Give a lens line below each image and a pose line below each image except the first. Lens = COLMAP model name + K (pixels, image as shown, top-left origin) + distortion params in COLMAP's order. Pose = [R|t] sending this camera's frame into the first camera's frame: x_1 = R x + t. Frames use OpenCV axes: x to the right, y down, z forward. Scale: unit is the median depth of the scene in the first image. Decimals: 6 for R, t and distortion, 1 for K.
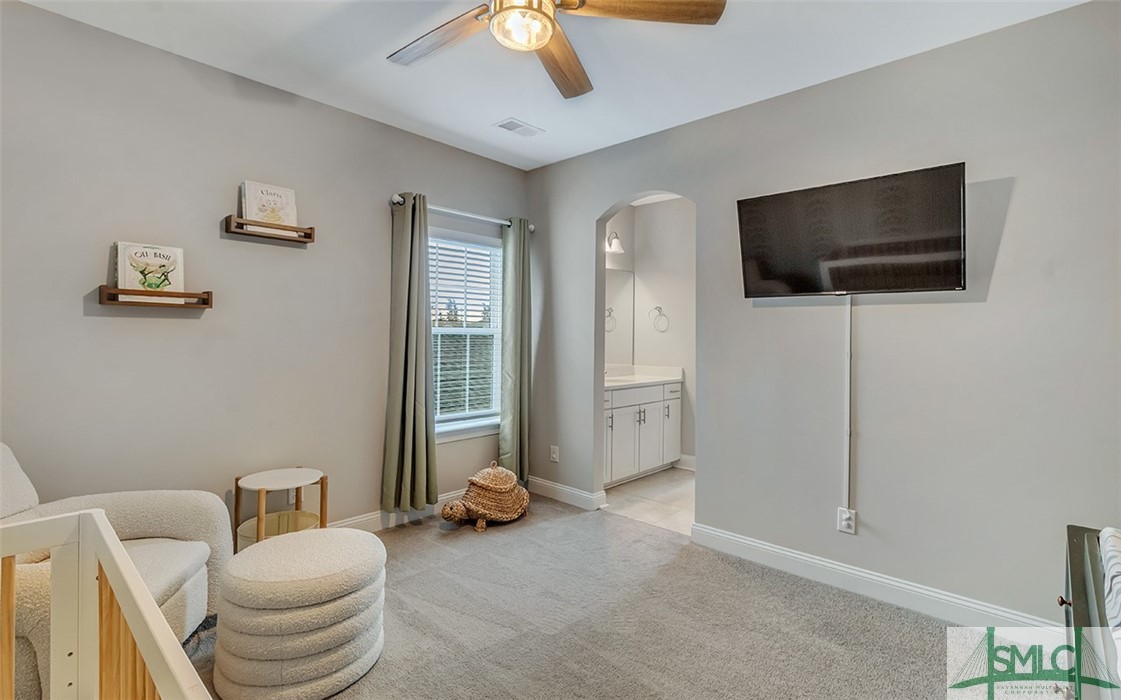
lens RADIAL K [[521.4, 0, 559.2], [0, 521.4, 336.2], [0, 0, 1]] dist [-0.000669, -0.000186]
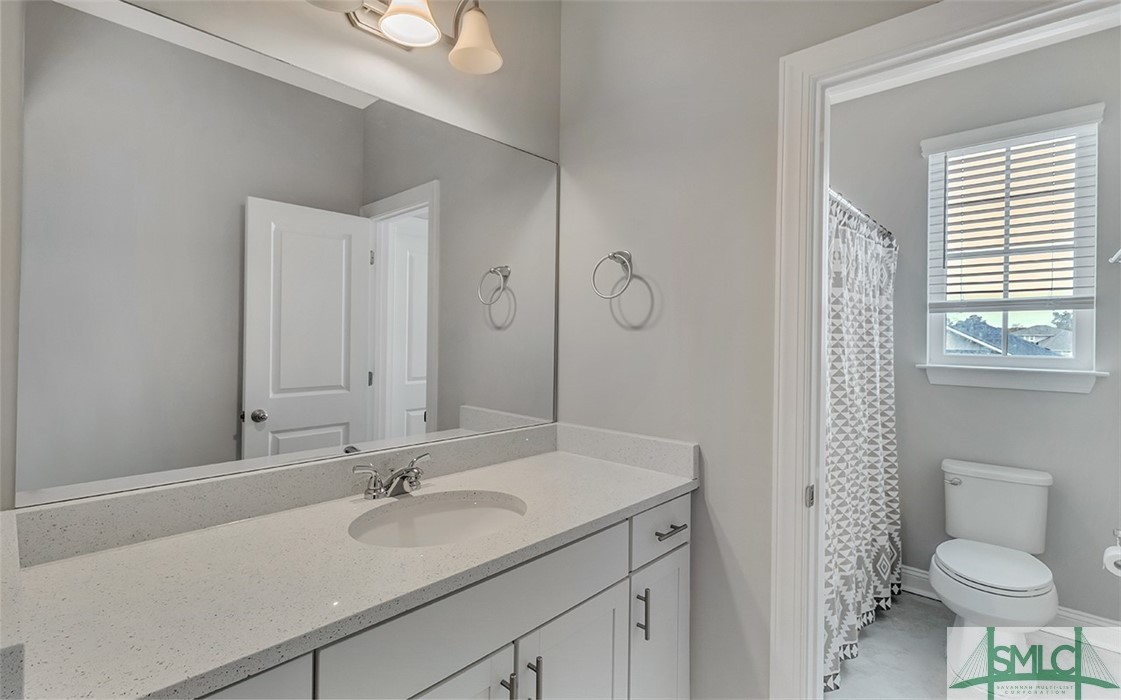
lens RADIAL K [[521.4, 0, 559.2], [0, 521.4, 336.2], [0, 0, 1]] dist [-0.000669, -0.000186]
pose [[0.999996, 0.001885, 0.002041, 0.156860], [-0.001873, 0.999980, -0.006107, -0.001095], [-0.002053, 0.006103, 0.999979, 0.699923]]
